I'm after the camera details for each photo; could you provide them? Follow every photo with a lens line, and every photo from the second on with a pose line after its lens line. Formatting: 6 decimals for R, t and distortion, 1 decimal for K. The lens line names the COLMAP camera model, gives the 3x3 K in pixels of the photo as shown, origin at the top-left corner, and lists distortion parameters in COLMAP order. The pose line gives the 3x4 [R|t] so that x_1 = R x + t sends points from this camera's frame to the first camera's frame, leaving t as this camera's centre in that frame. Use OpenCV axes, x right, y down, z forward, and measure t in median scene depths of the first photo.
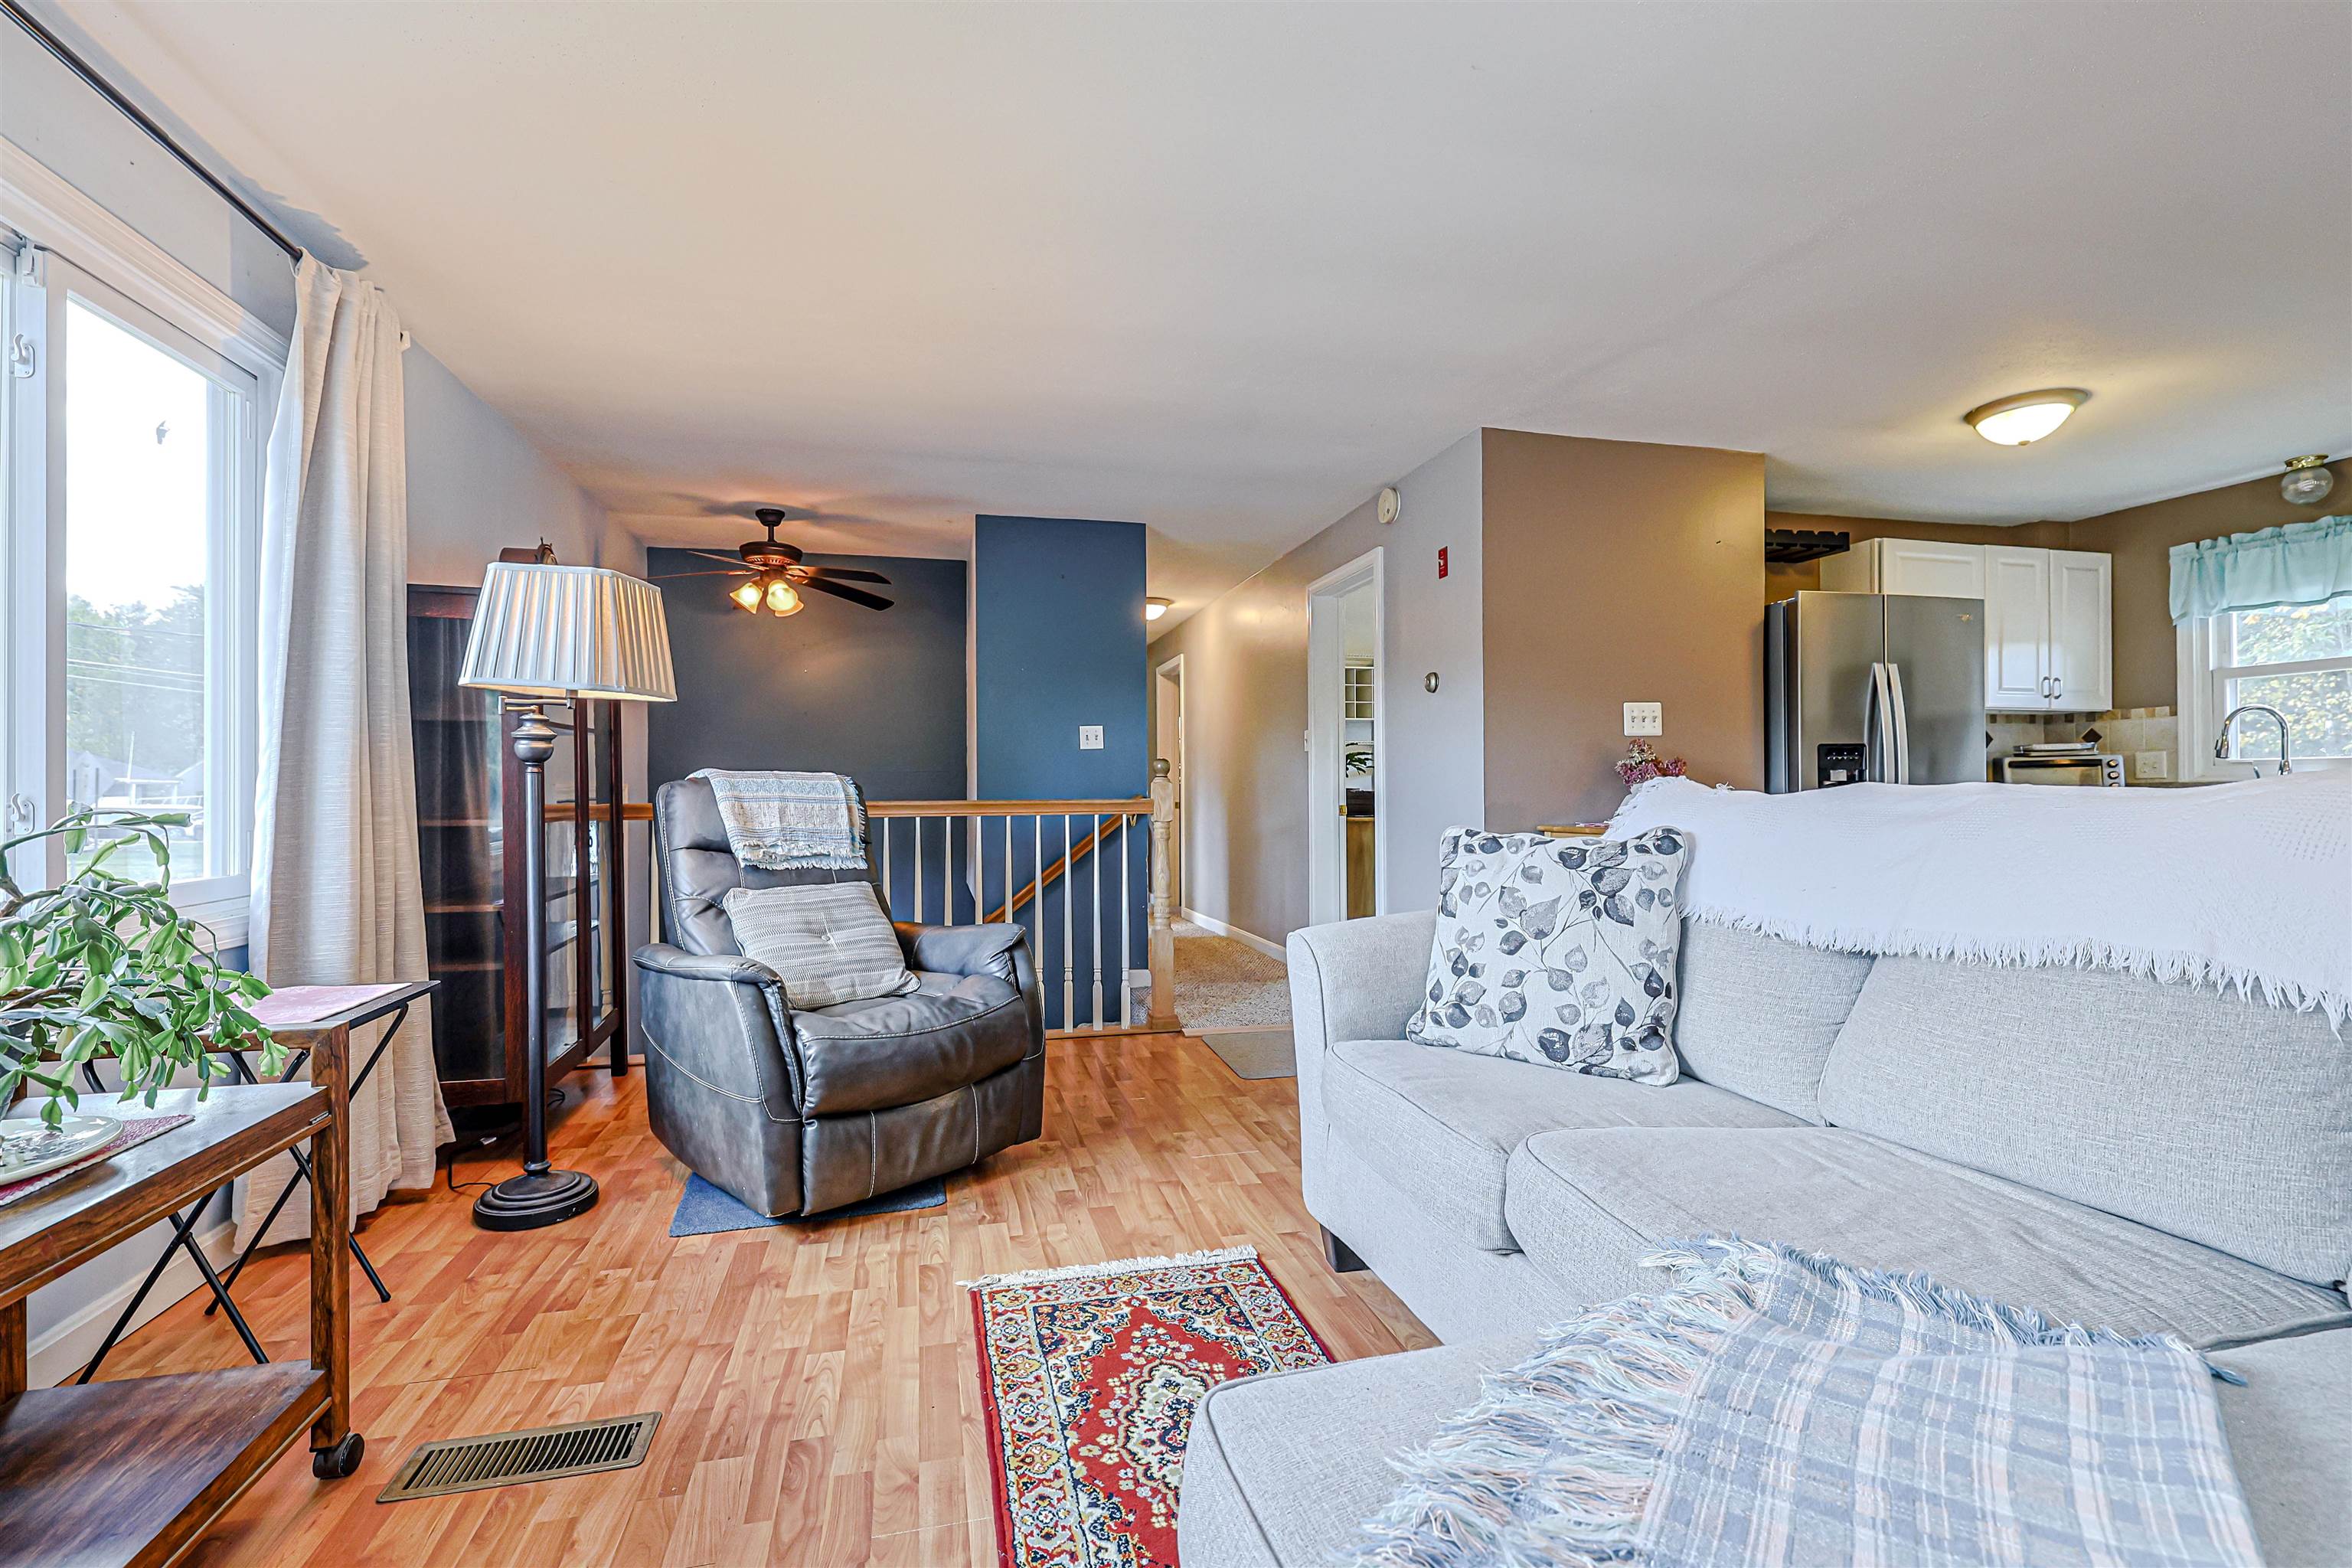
lens RADIAL K [[1052.4, 0, 1176.5], [0, 1052.4, 776.2], [0, 0, 1]] dist [0.001803, -0.001282]
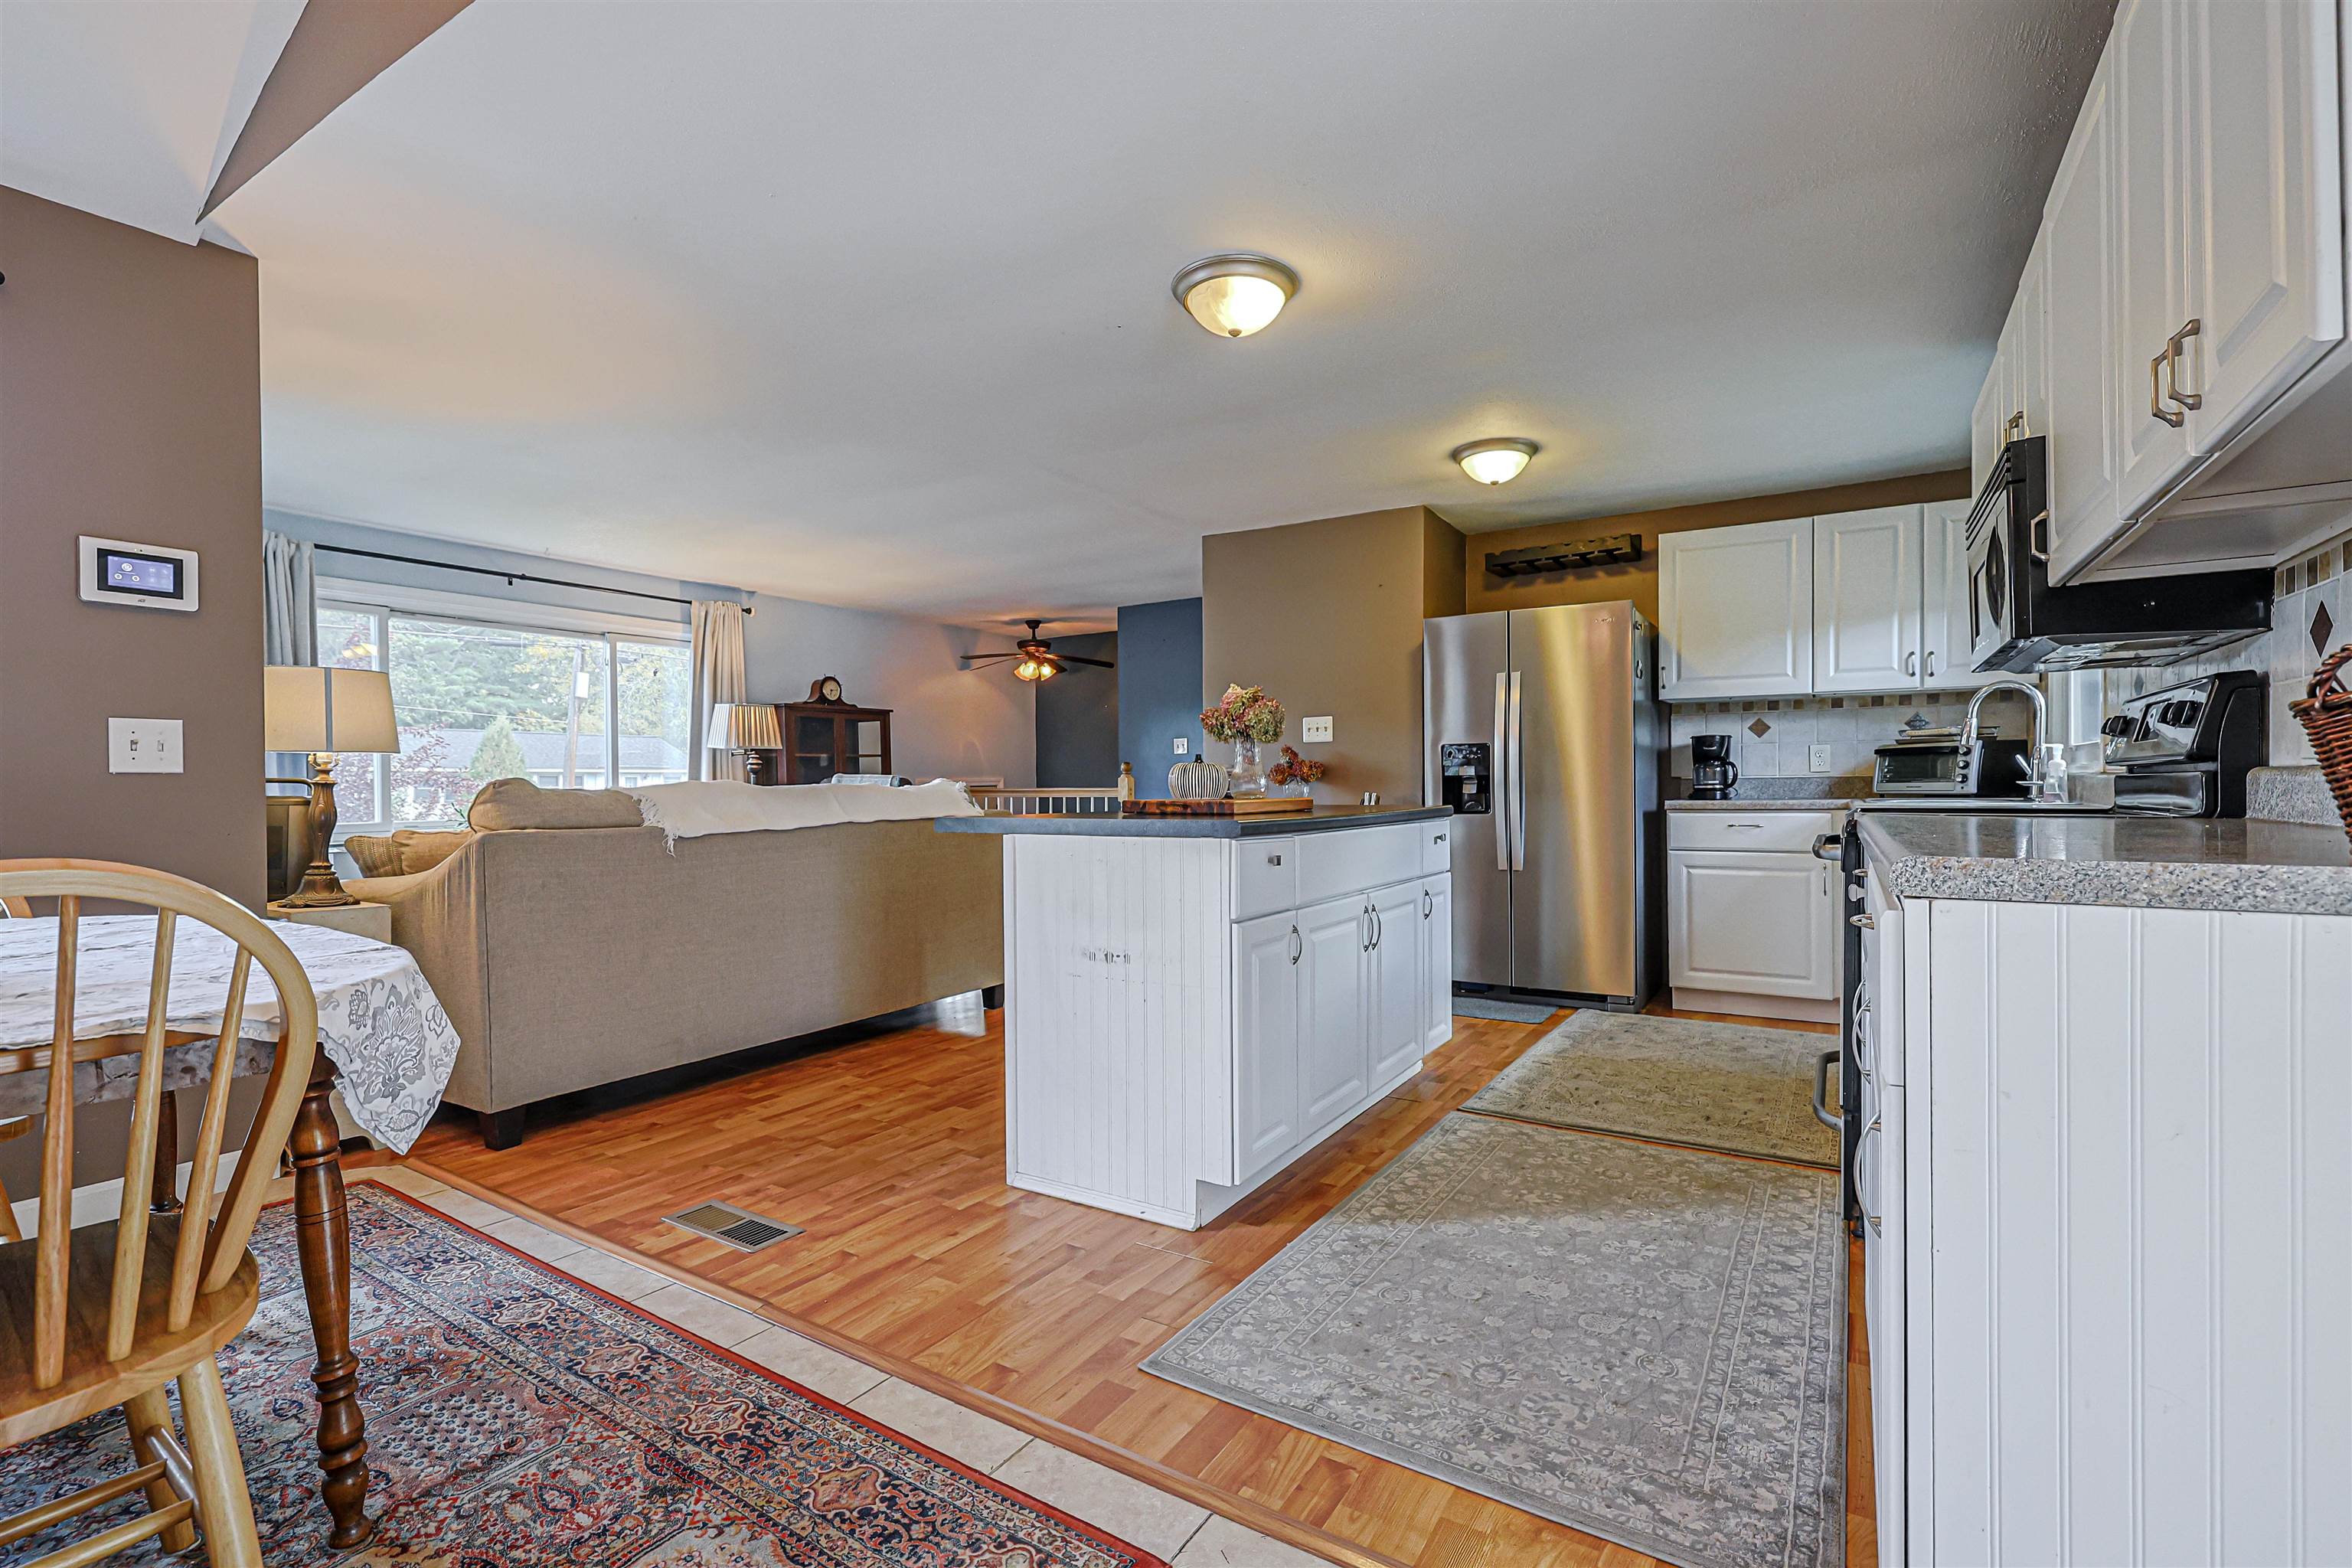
lens RADIAL K [[1052.4, 0, 1171.8], [0, 1052.4, 792.6], [0, 0, 1]] dist [0.001803, -0.001282]
pose [[0.695710, 0.007867, -0.718280, 1.216494], [0.011994, 0.999673, 0.022567, -0.006926], [0.718223, -0.024315, 0.695388, -0.052318]]
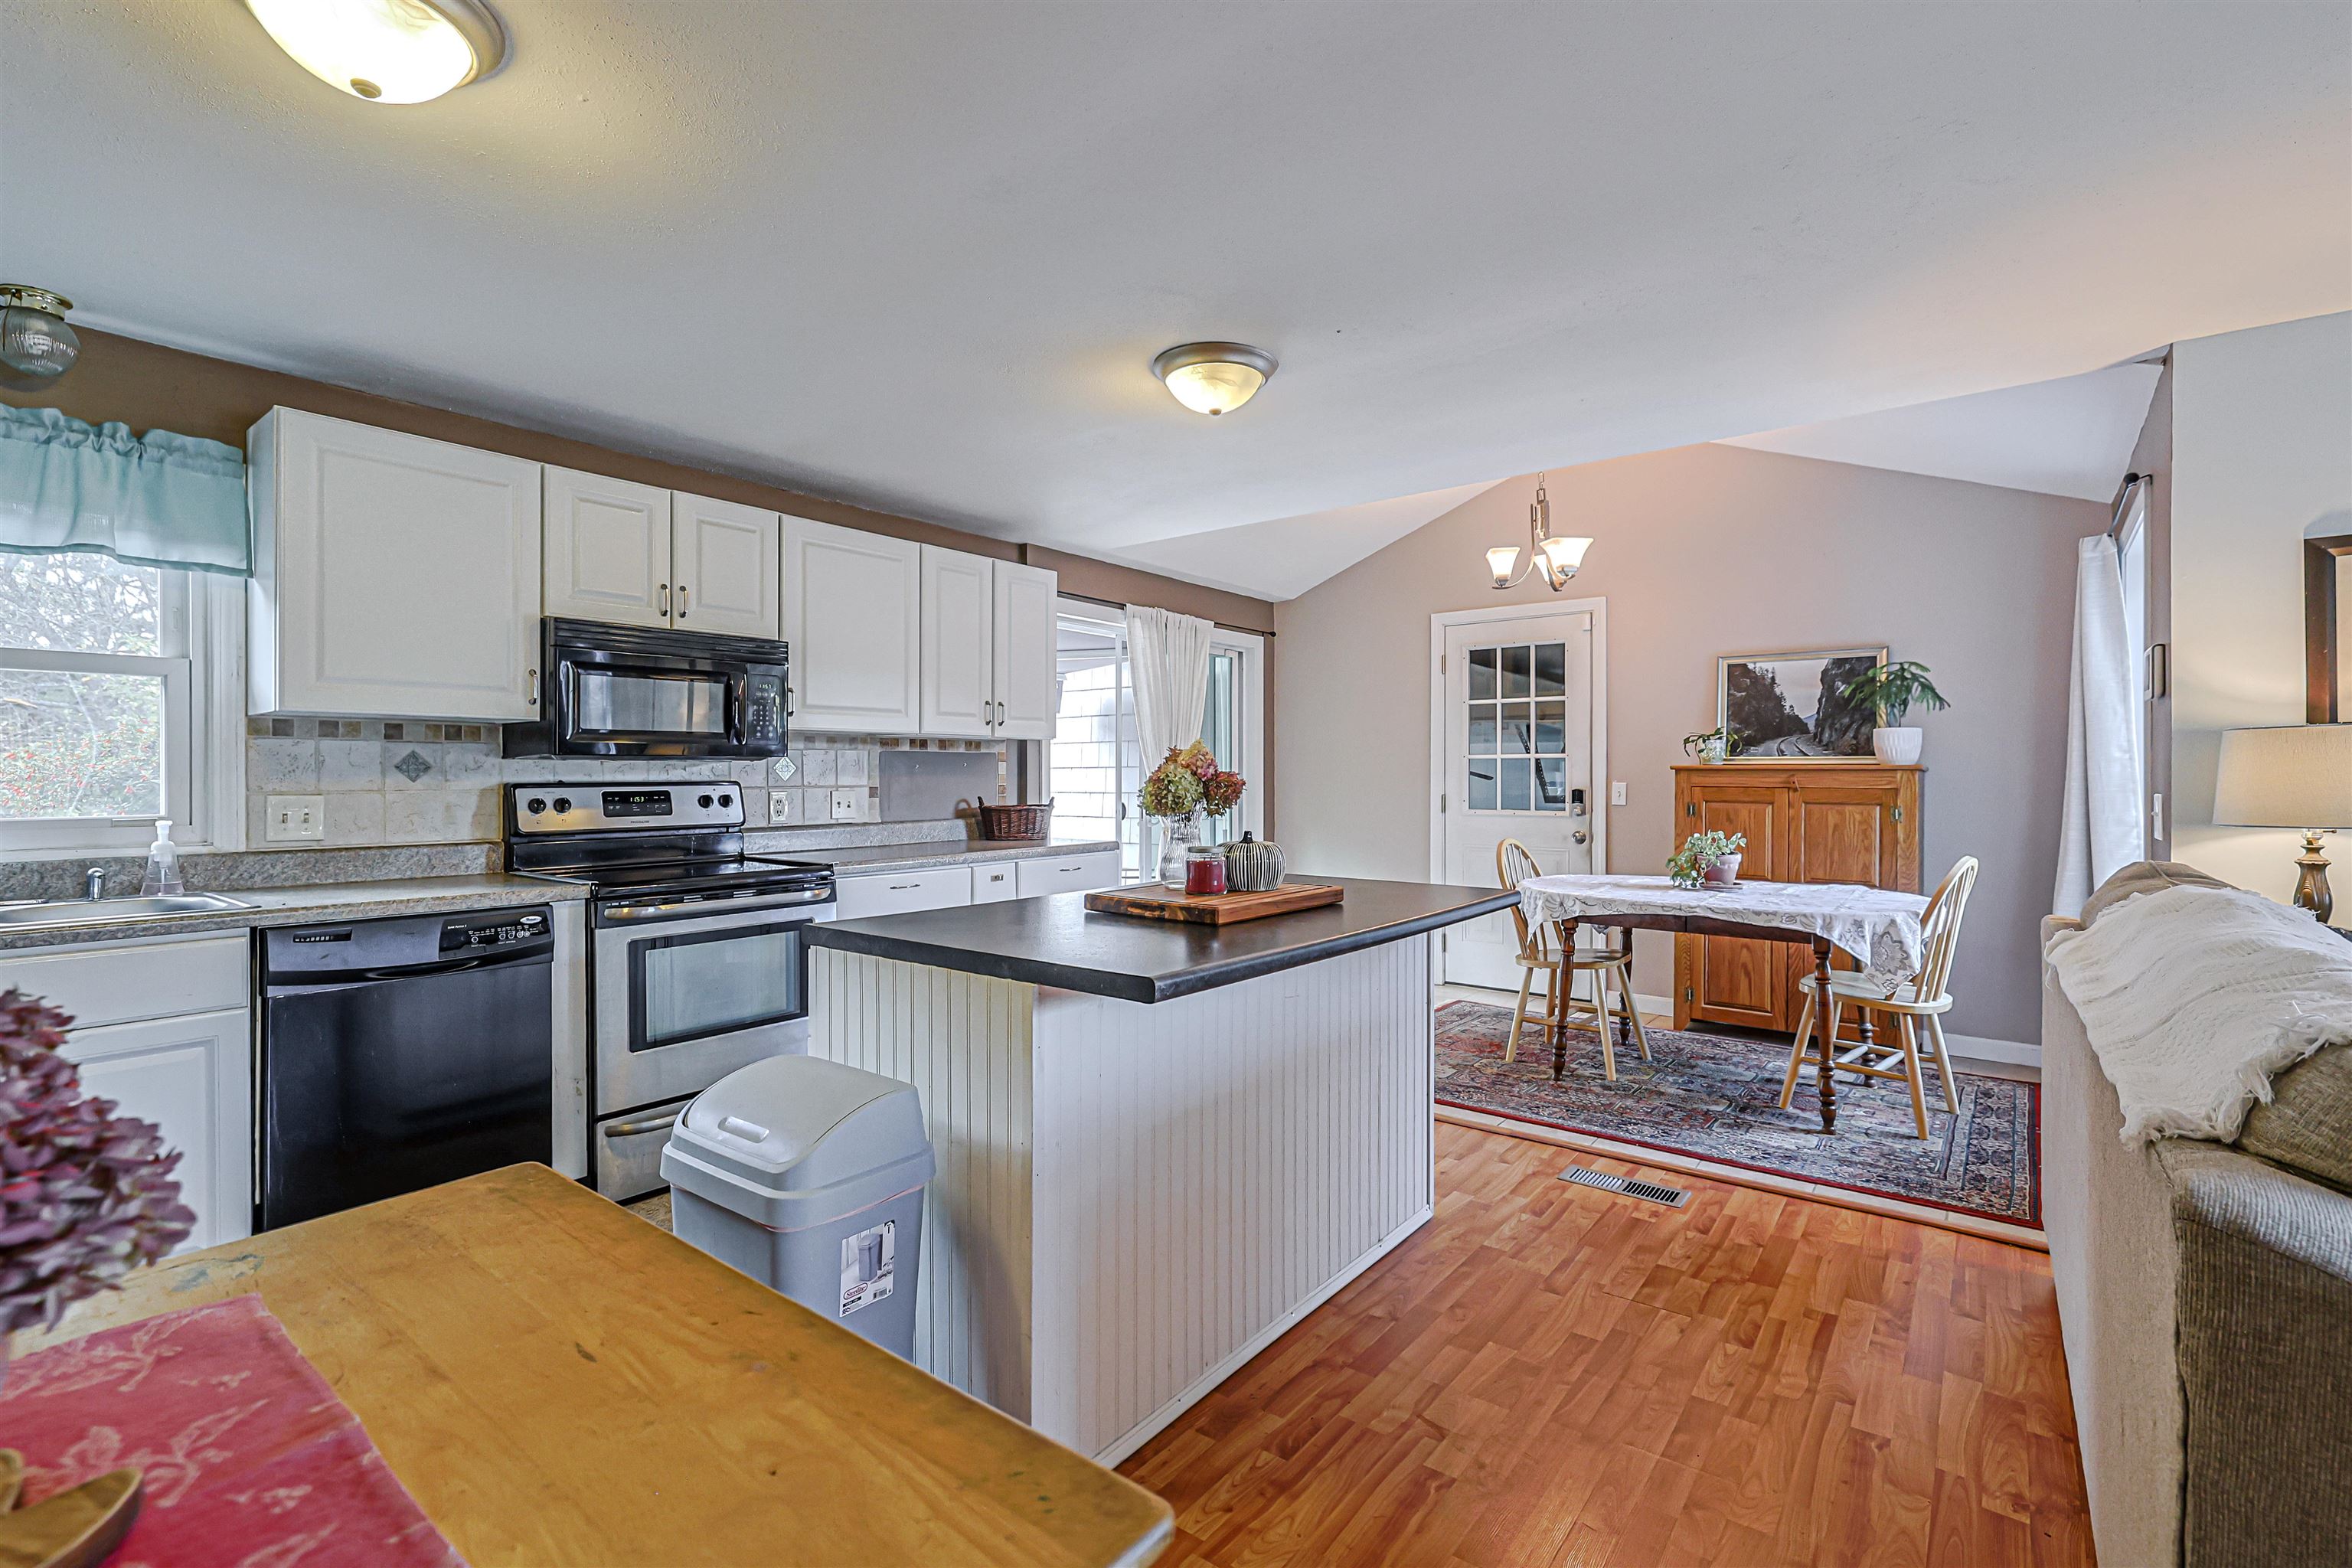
lens RADIAL K [[1052.4, 0, 1161.8], [0, 1052.4, 780.5], [0, 0, 1]] dist [0.001803, -0.001282]
pose [[-0.611532, 0.000488, 0.791219, 0.259098], [-0.006688, 0.999961, -0.005786, -0.041453], [-0.791191, -0.008830, -0.611505, 0.876748]]
